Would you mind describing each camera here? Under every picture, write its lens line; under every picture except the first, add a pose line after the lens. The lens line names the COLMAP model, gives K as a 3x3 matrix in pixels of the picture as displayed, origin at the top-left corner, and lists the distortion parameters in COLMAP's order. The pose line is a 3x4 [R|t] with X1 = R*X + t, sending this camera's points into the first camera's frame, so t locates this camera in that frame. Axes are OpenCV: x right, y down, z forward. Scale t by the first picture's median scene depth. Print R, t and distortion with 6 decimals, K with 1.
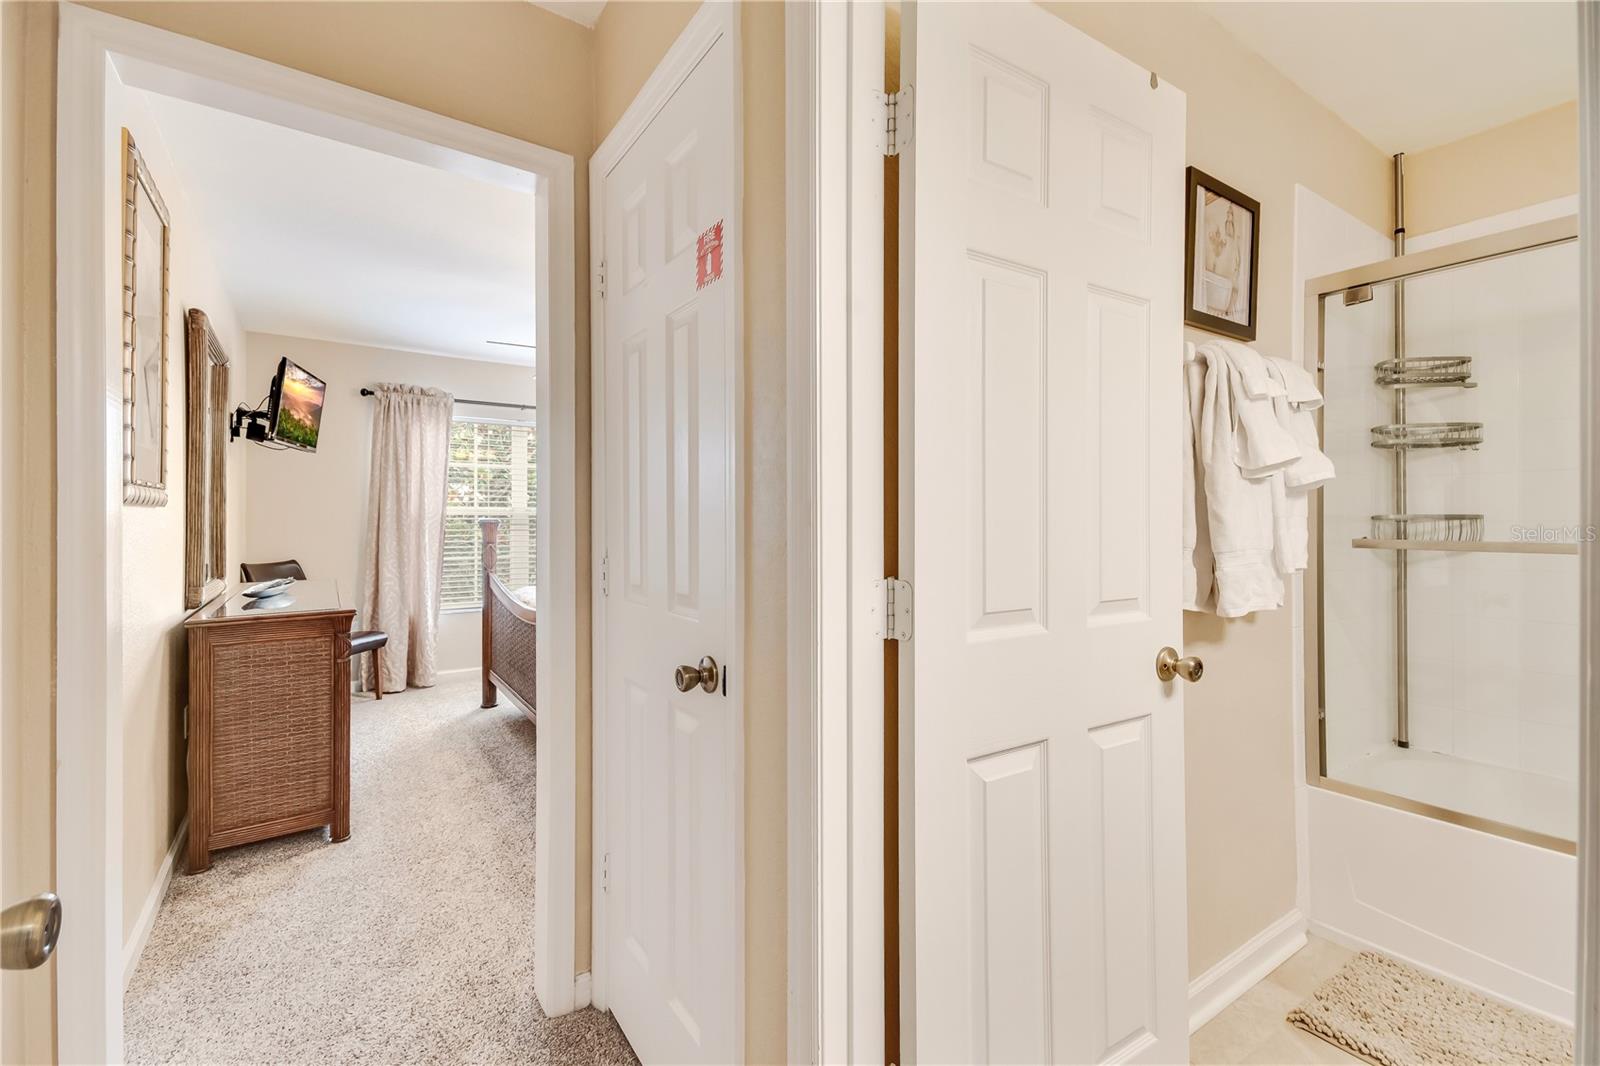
lens RADIAL K [[696.1, 0, 802.4], [0, 696.1, 519.0], [0, 0, 1]] dist [0.028247, -0.009801]
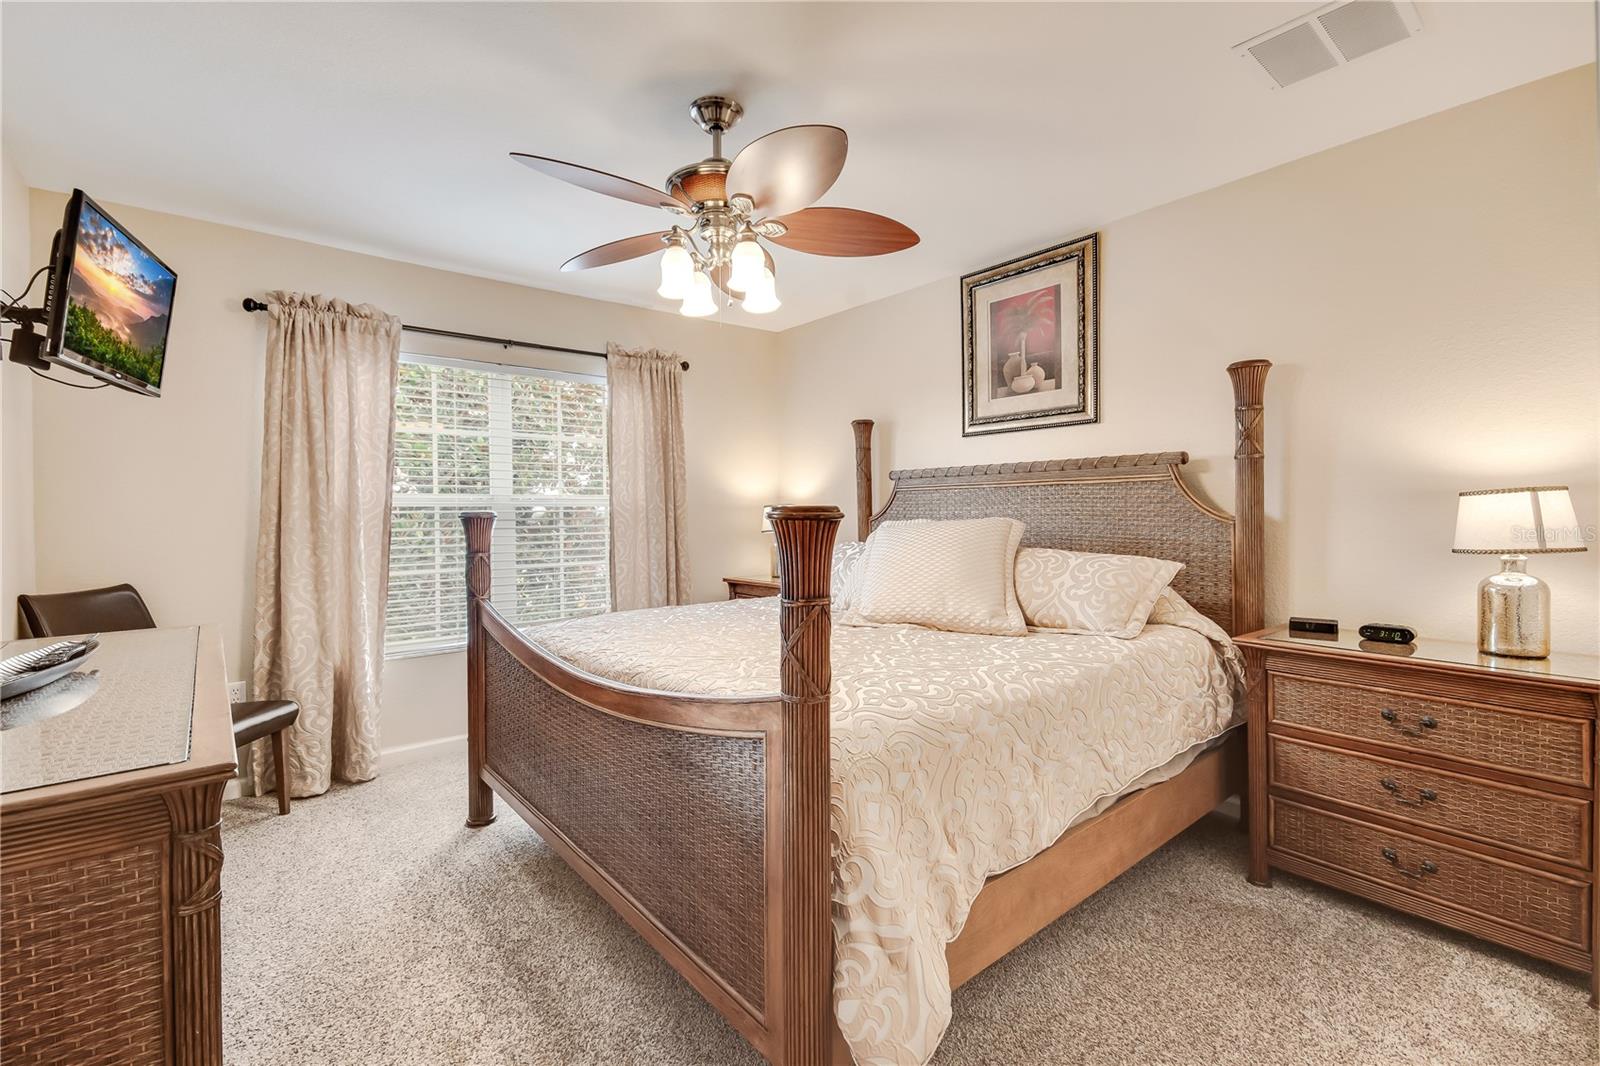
lens RADIAL K [[696.1, 0, 801.7], [0, 696.1, 517.7], [0, 0, 1]] dist [0.028247, -0.009801]
pose [[0.994653, -0.007215, 0.103017, -0.223160], [0.005724, 0.999875, 0.014767, -0.002972], [-0.103111, -0.014098, 0.994570, 0.357456]]
